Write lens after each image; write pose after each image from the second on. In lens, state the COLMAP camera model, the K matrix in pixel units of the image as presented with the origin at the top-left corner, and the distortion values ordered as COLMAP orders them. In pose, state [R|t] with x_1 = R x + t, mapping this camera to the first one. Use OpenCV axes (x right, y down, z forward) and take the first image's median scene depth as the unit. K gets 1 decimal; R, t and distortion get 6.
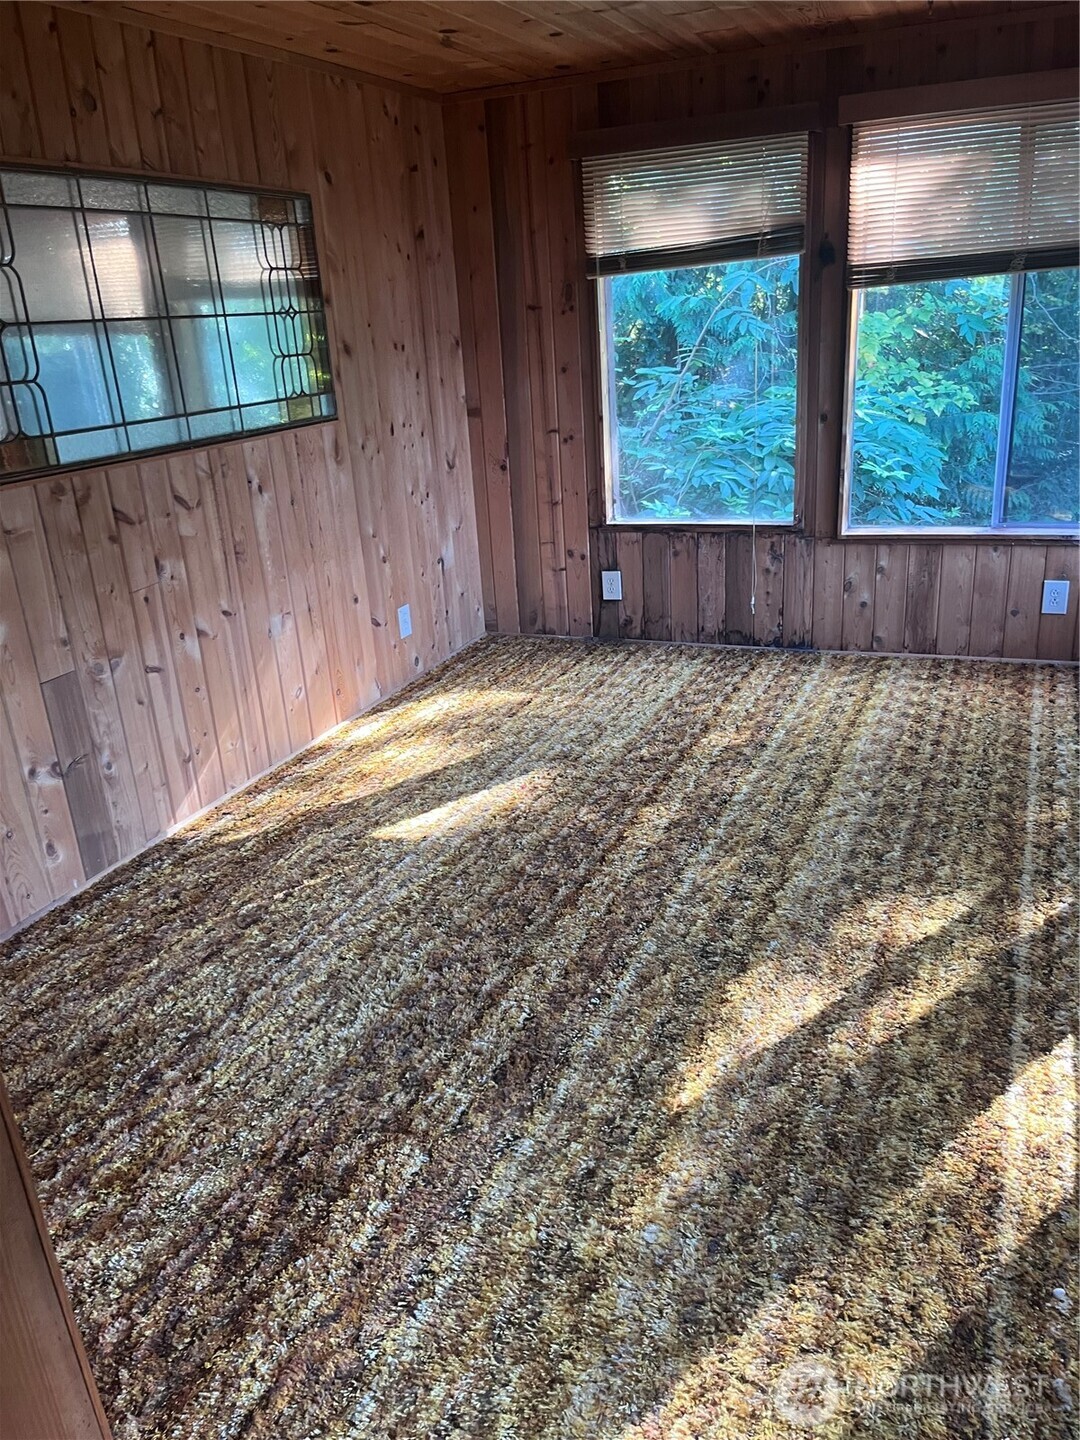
lens RADIAL K [[1107.1, 0, 567.8], [0, 1107.1, 735.7], [0, 0, 1]] dist [-0.007606, -0.016185]
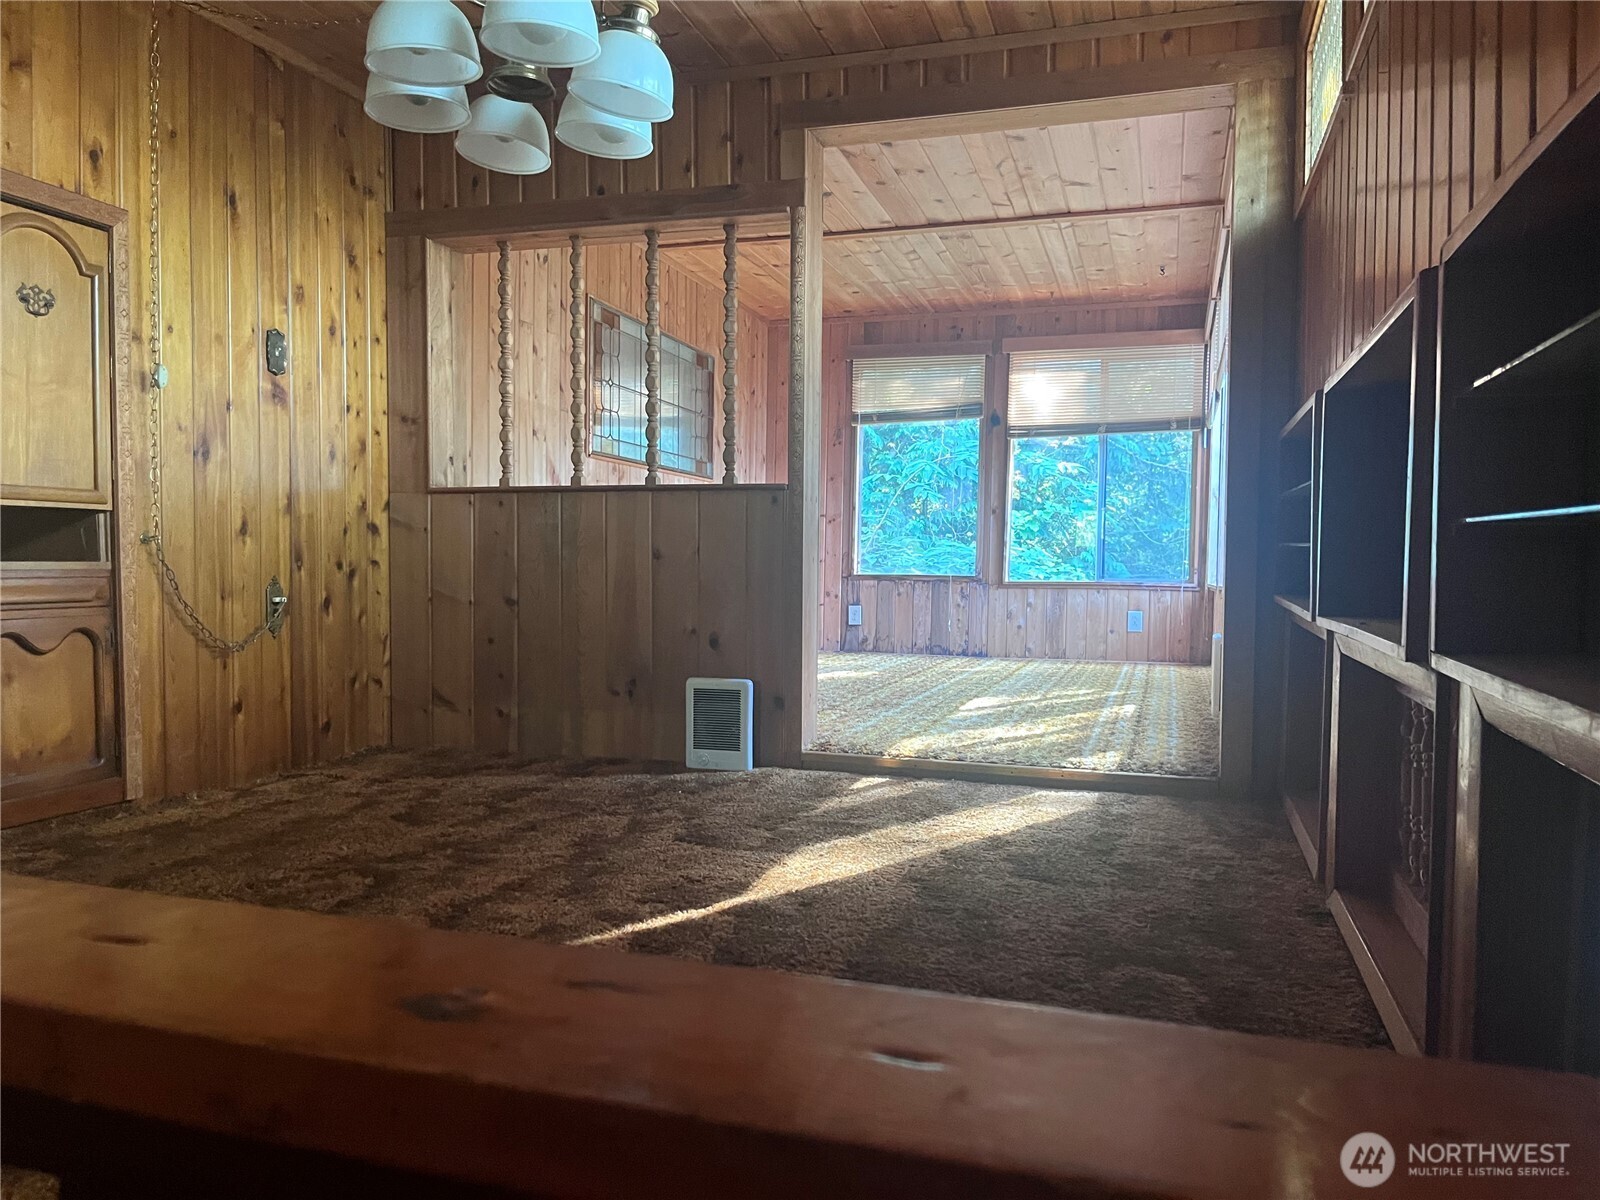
lens RADIAL K [[1230.1, 0, 797.4], [0, 1230.1, 605.2], [0, 0, 1]] dist [-0.007606, -0.016185]
pose [[0.992451, 0.072978, 0.098569, -0.226954], [-0.035998, 0.941631, -0.334716, 0.461589], [-0.117243, 0.328641, 0.937150, -0.629545]]
